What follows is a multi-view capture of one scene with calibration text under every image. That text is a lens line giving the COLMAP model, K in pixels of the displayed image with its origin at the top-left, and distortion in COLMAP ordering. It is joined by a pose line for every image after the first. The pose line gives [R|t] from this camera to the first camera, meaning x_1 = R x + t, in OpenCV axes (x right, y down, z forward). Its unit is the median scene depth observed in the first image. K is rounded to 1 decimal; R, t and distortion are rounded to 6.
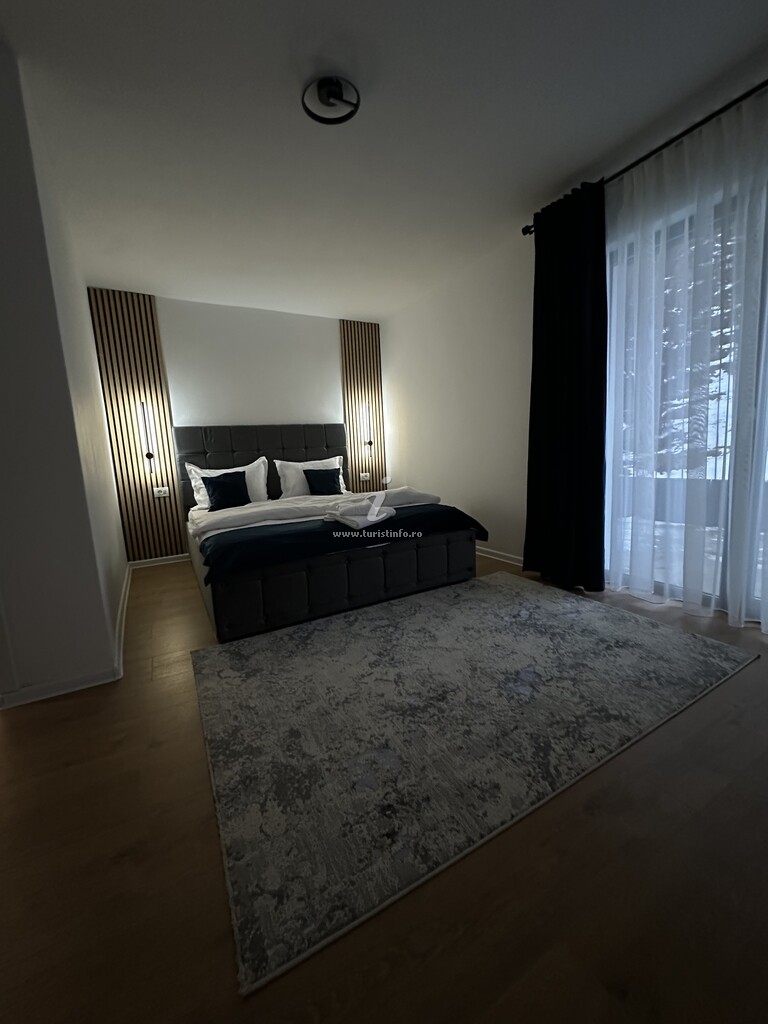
lens RADIAL K [[407.7, 0, 384.0], [0, 407.7, 509.5], [0, 0, 1]] dist [0.000932, 0.000046]
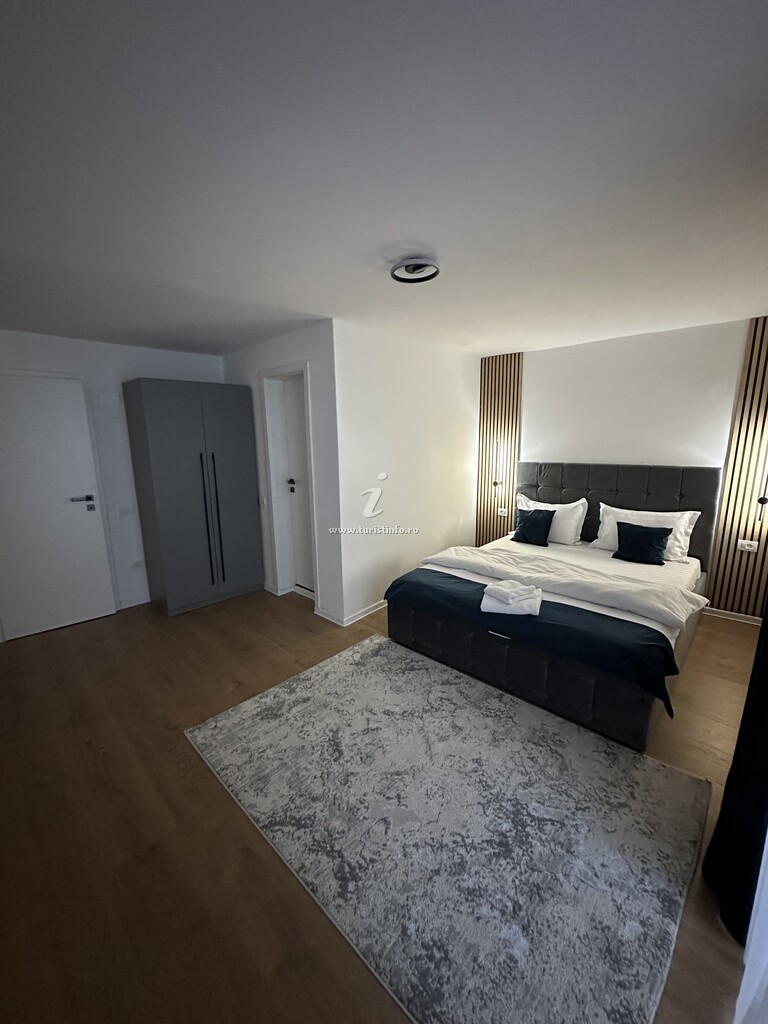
lens RADIAL K [[407.7, 0, 381.4], [0, 407.7, 505.8], [0, 0, 1]] dist [0.000932, 0.000046]
pose [[0.294241, 0.212892, -0.931718, 0.935095], [-0.133289, 0.974488, 0.180572, -0.443089], [0.946391, 0.071057, 0.315110, 0.473315]]
